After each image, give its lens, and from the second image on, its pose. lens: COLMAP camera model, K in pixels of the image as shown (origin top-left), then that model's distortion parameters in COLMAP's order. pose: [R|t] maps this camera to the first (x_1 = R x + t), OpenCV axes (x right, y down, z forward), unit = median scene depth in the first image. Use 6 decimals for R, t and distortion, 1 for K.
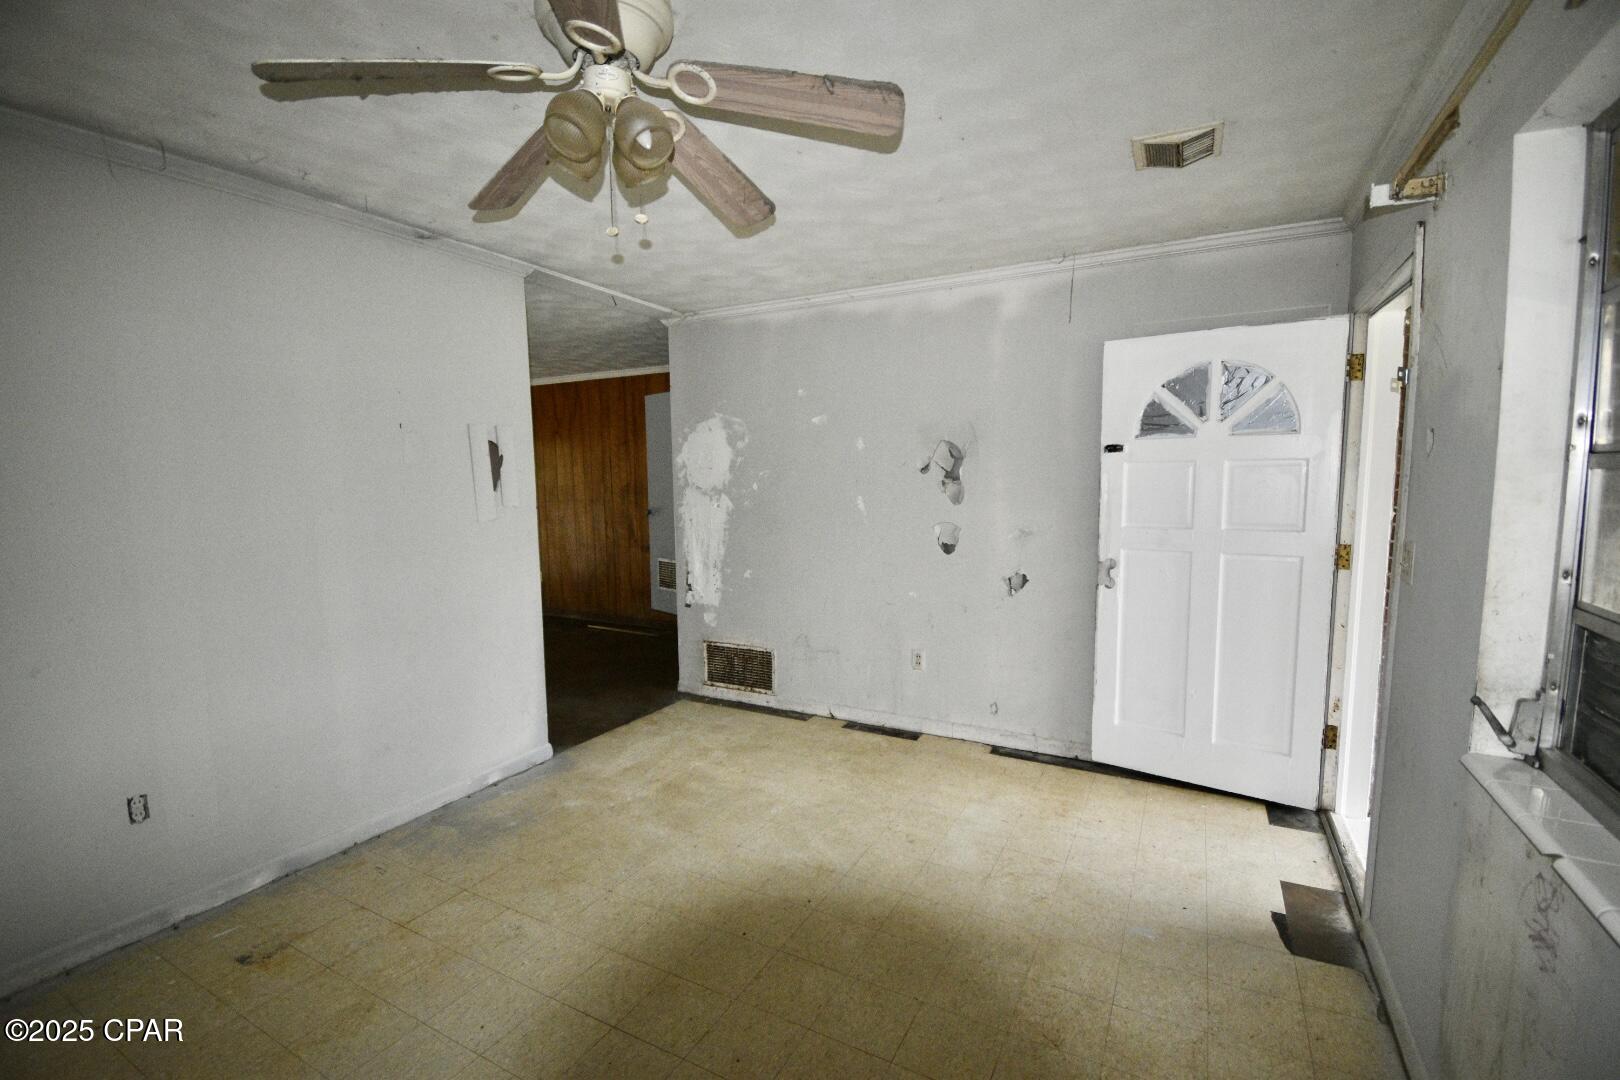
lens RADIAL K [[705.9, 0, 813.5], [0, 705.9, 549.4], [0, 0, 1]] dist [0.001599, -0.019271]
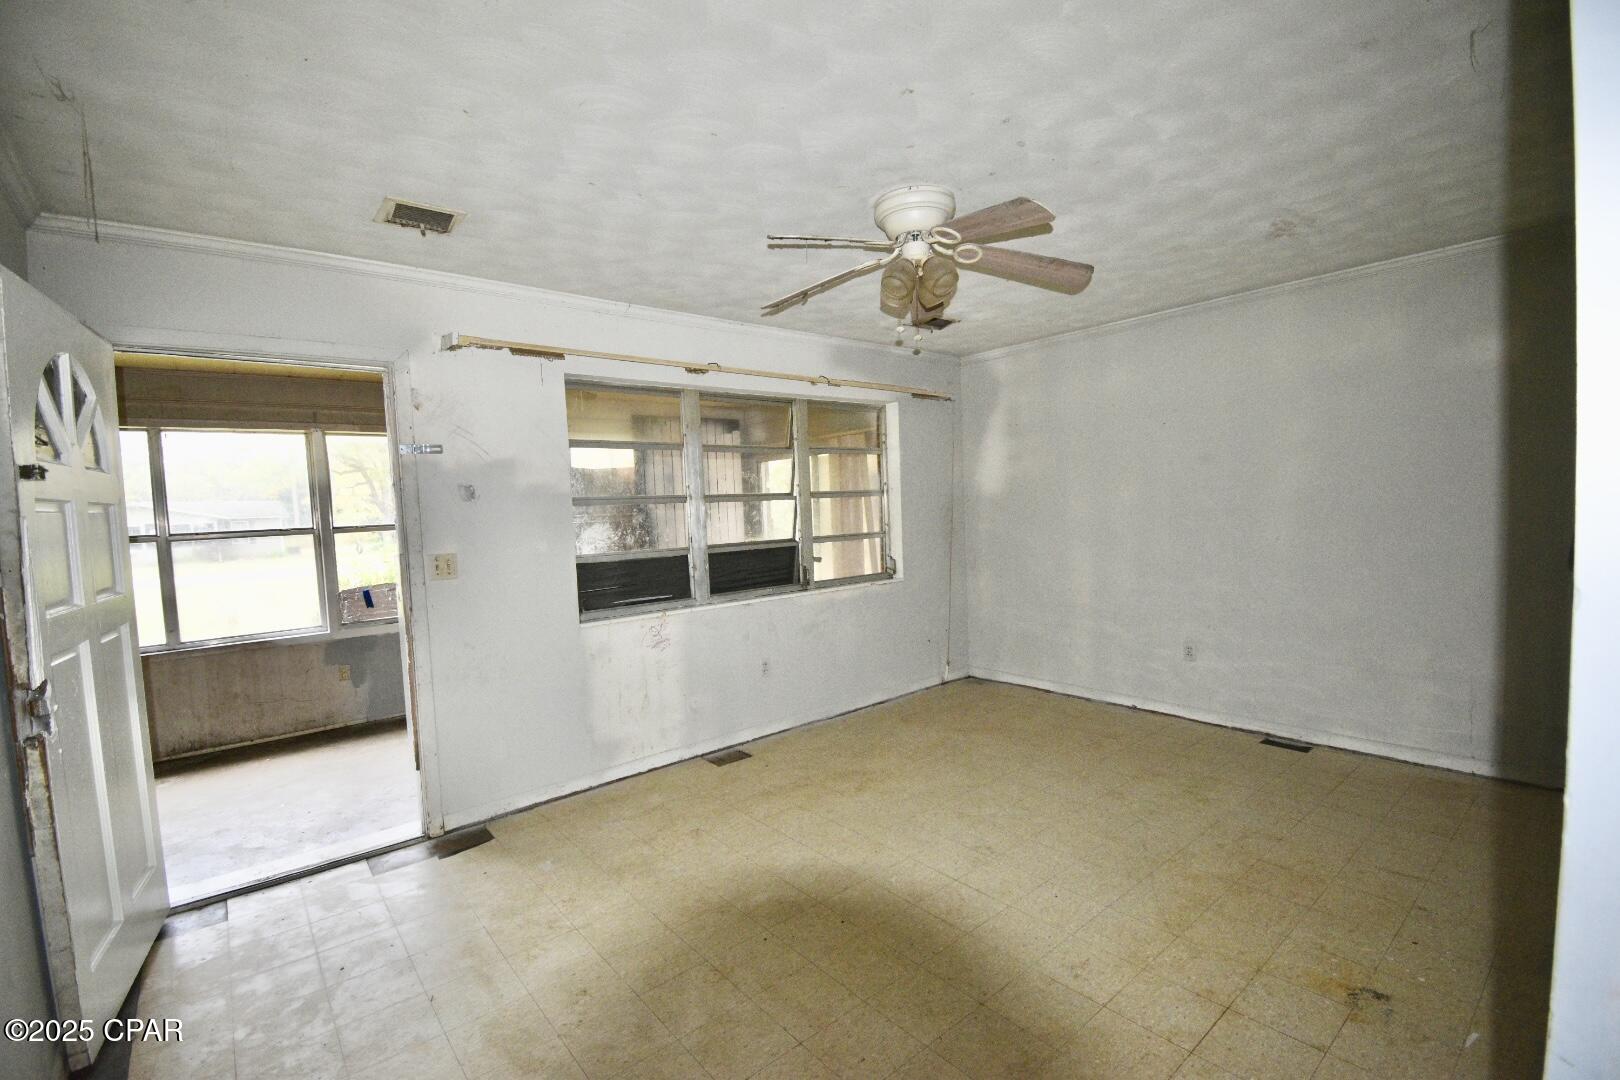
lens RADIAL K [[705.9, 0, 813.5], [0, 705.9, 549.4], [0, 0, 1]] dist [0.001599, -0.019271]
pose [[-0.926824, 0.016716, 0.375124, -0.446475], [0.073167, 0.987899, 0.136755, -0.150403], [-0.368299, 0.154194, -0.916832, 1.848180]]
